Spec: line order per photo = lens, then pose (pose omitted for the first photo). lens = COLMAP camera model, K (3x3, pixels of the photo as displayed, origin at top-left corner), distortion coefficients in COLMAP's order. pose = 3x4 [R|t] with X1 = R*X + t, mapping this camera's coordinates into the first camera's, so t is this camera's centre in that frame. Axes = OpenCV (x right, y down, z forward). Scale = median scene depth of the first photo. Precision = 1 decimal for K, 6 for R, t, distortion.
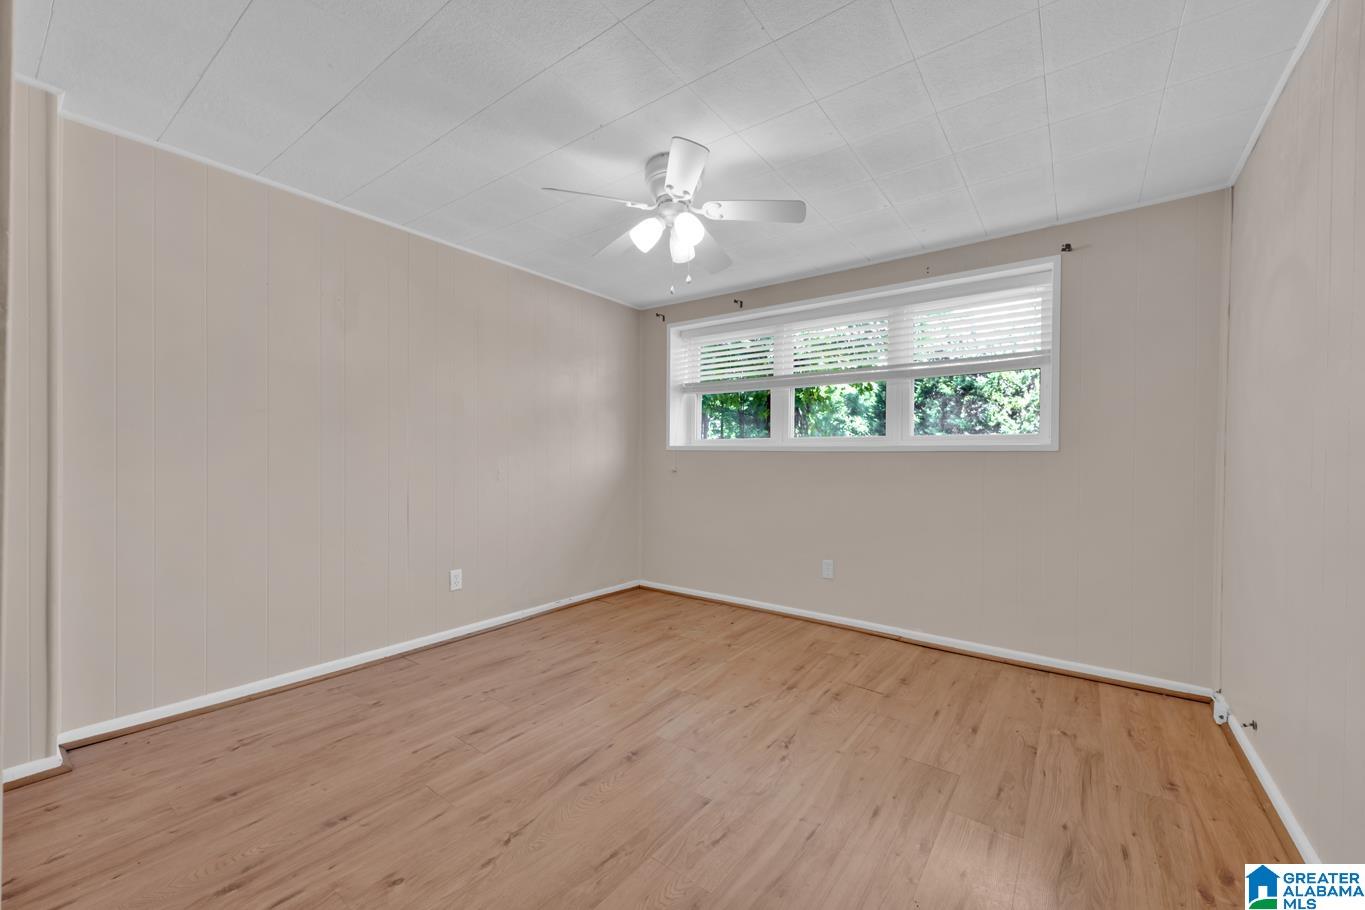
lens RADIAL K [[538.2, 0, 684.2], [0, 538.2, 460.2], [0, 0, 1]] dist [0.002224, 0.000204]
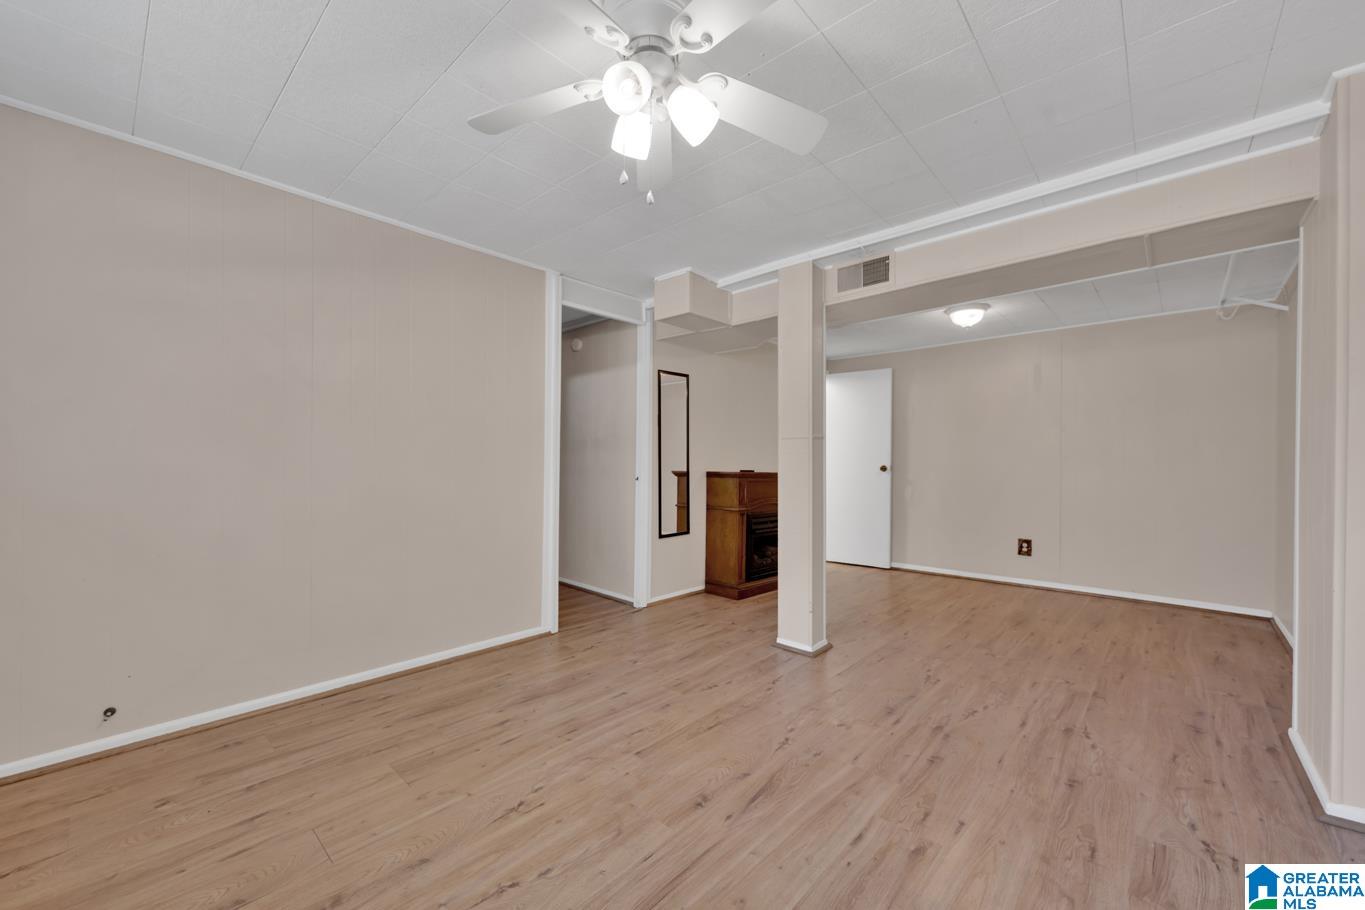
lens RADIAL K [[538.2, 0, 684.2], [0, 538.2, 460.2], [0, 0, 1]] dist [0.002224, 0.000204]
pose [[-0.994921, -0.014204, 0.099652, -0.144175], [-0.013835, 0.999895, 0.004397, -0.017486], [-0.099704, 0.002996, -0.995013, 1.828494]]
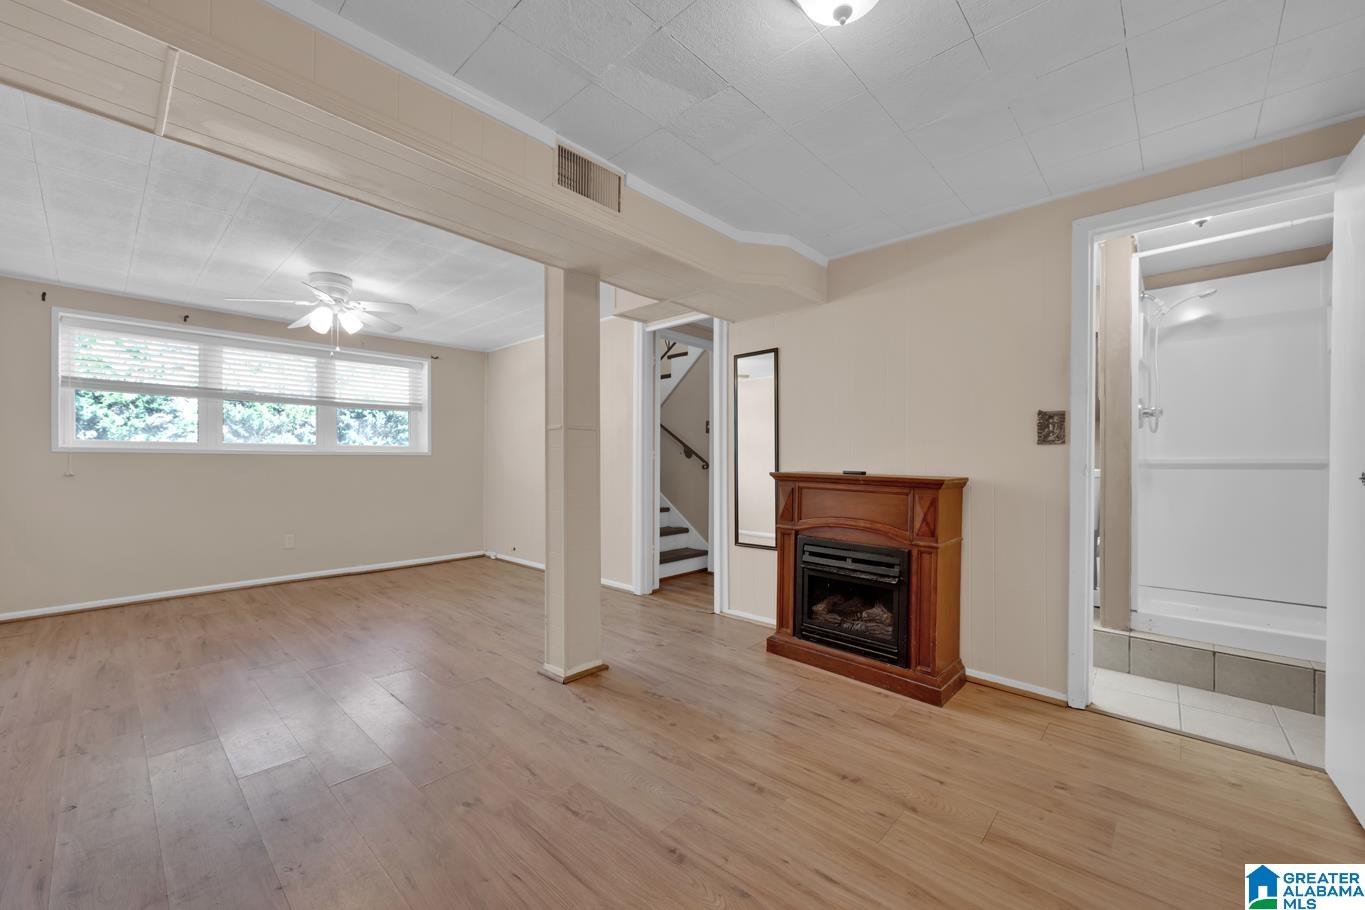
lens RADIAL K [[532.3, 0, 676.9], [0, 532.3, 461.8], [0, 0, 1]] dist [-0.002657, -0.000202]
pose [[0.107447, -0.012157, 0.994136, -1.659136], [0.005848, 0.999916, 0.011596, -0.013072], [-0.994194, 0.004568, 0.107509, -0.198830]]
